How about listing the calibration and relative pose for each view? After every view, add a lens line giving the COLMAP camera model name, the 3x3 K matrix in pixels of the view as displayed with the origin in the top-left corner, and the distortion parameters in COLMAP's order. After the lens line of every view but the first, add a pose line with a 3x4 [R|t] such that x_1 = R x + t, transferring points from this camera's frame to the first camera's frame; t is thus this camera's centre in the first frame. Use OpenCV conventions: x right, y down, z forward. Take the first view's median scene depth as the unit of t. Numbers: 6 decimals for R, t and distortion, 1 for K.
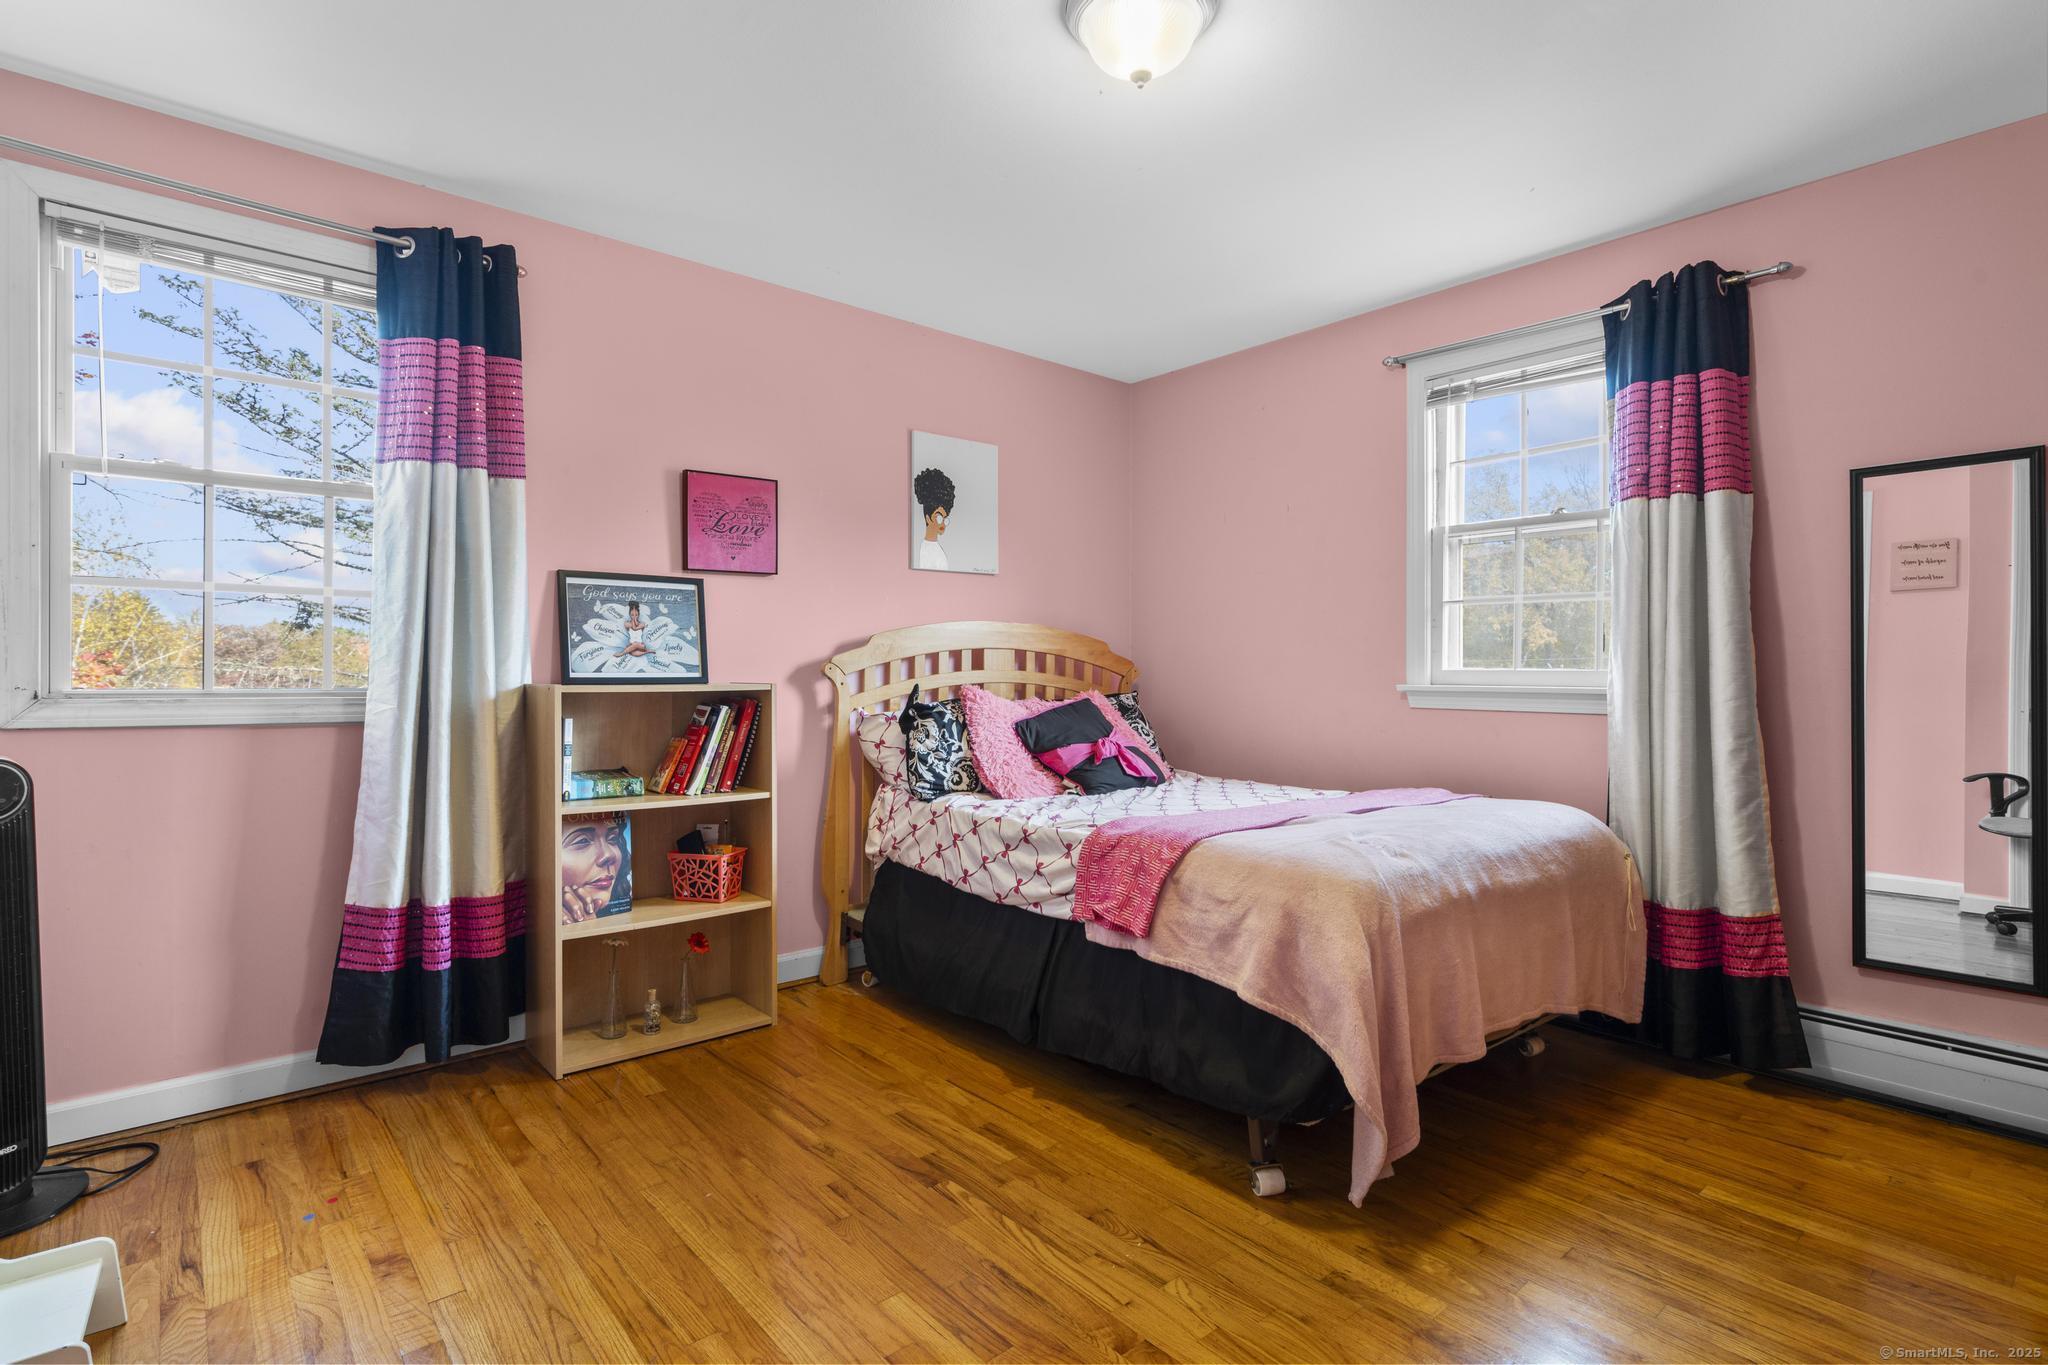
lens RADIAL K [[1003.4, 0, 1024.0], [0, 1003.4, 682.5], [0, 0, 1]] dist [0.000338, -0.000125]
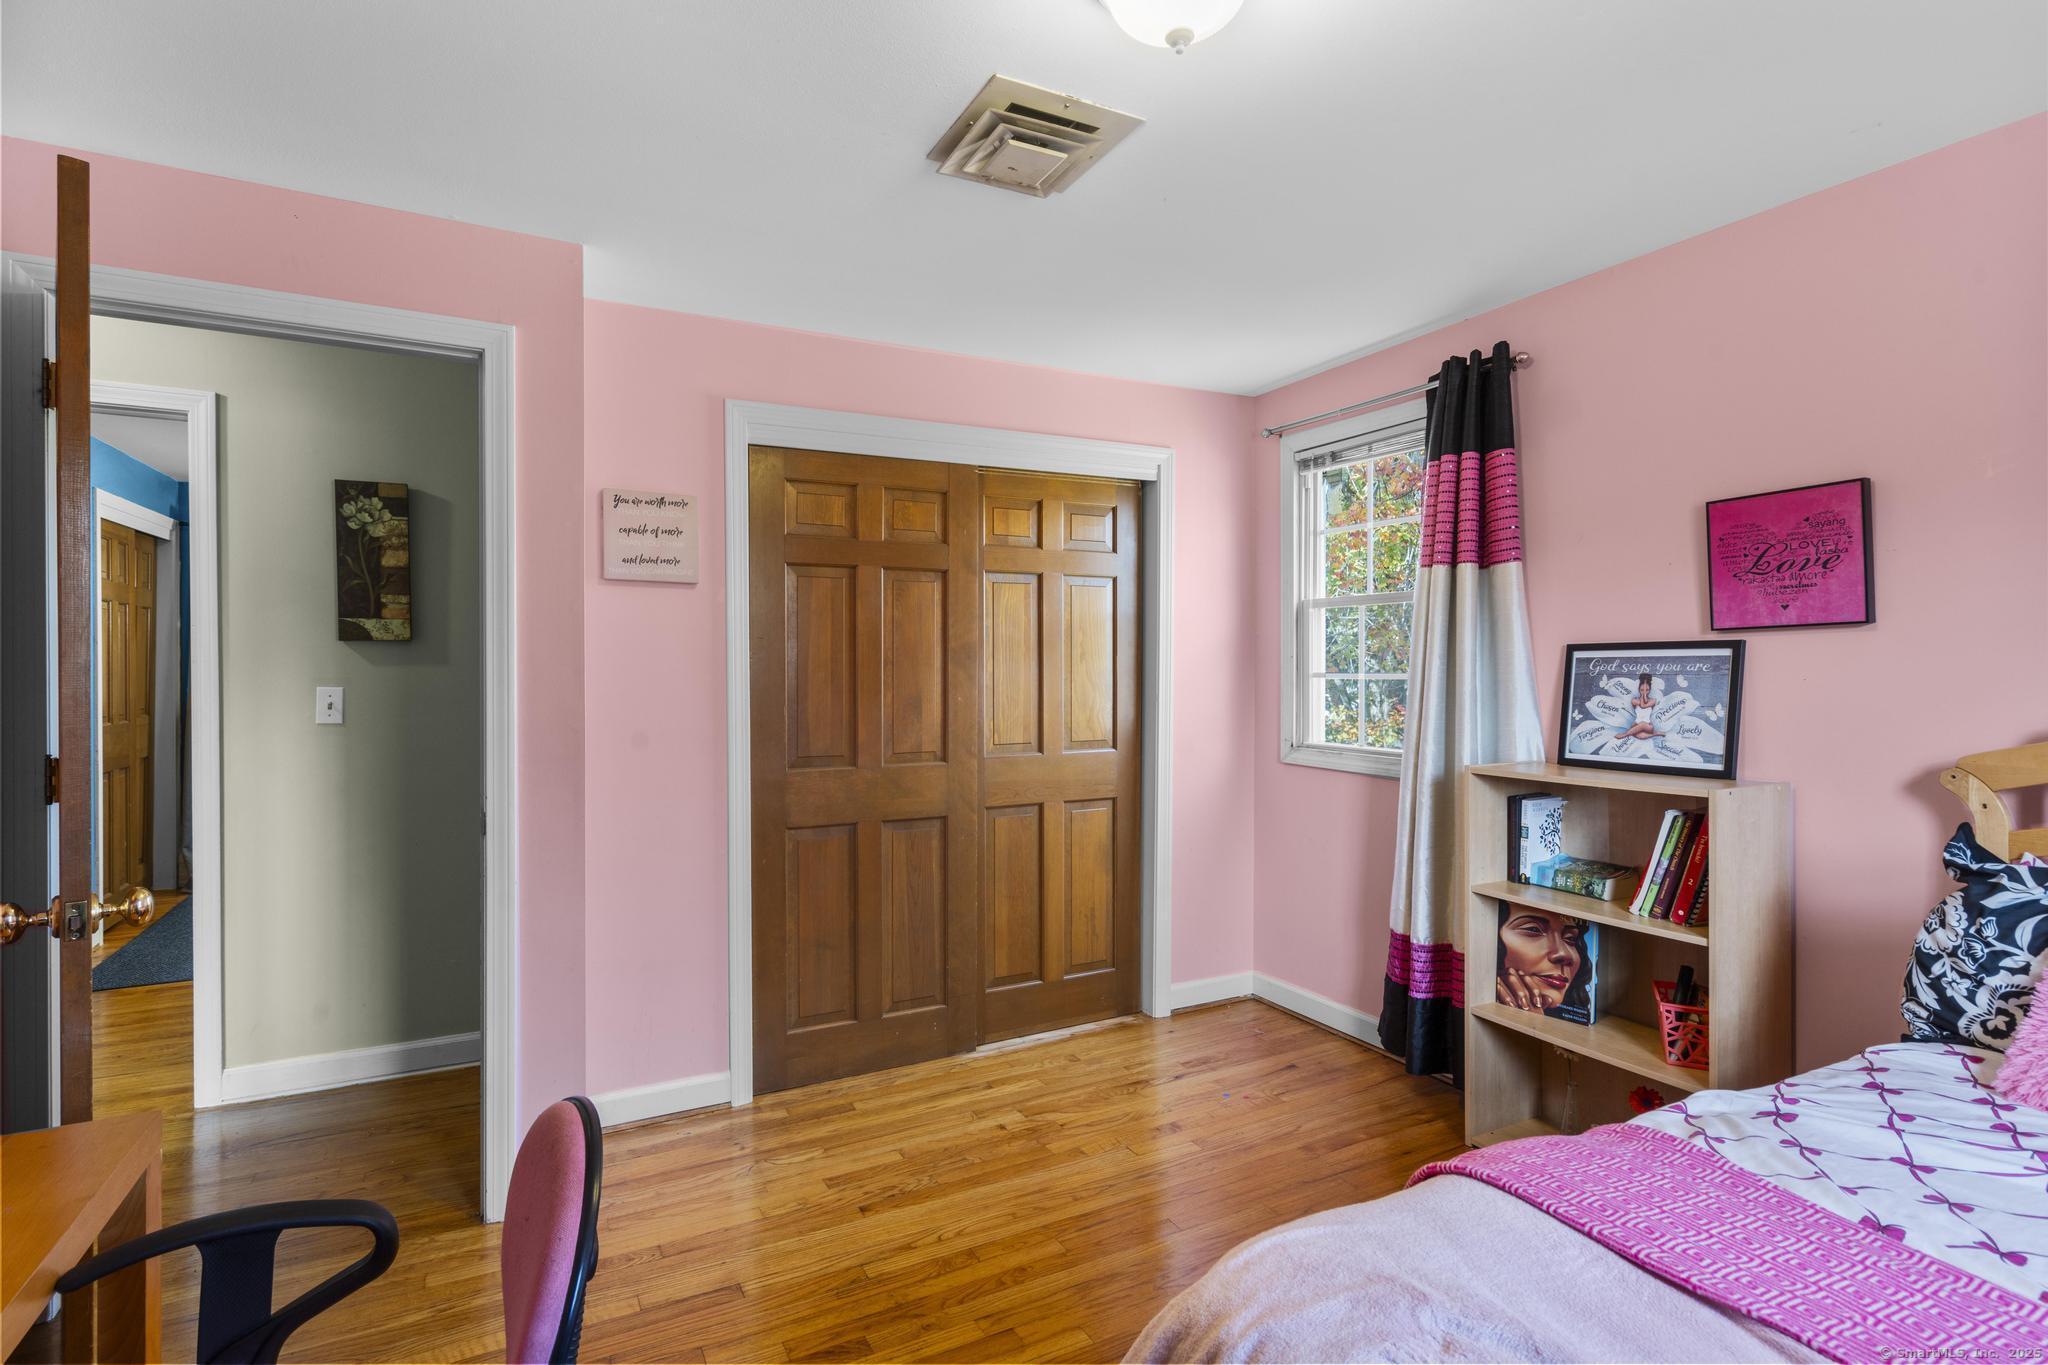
lens RADIAL K [[1003.4, 0, 1024.0], [0, 1003.4, 682.5], [0, 0, 1]] dist [0.000338, -0.000125]
pose [[-0.239312, 0.009645, -0.970895, 0.570551], [-0.011825, 0.999848, 0.012848, -0.079608], [0.970871, 0.014556, -0.239162, 0.703296]]
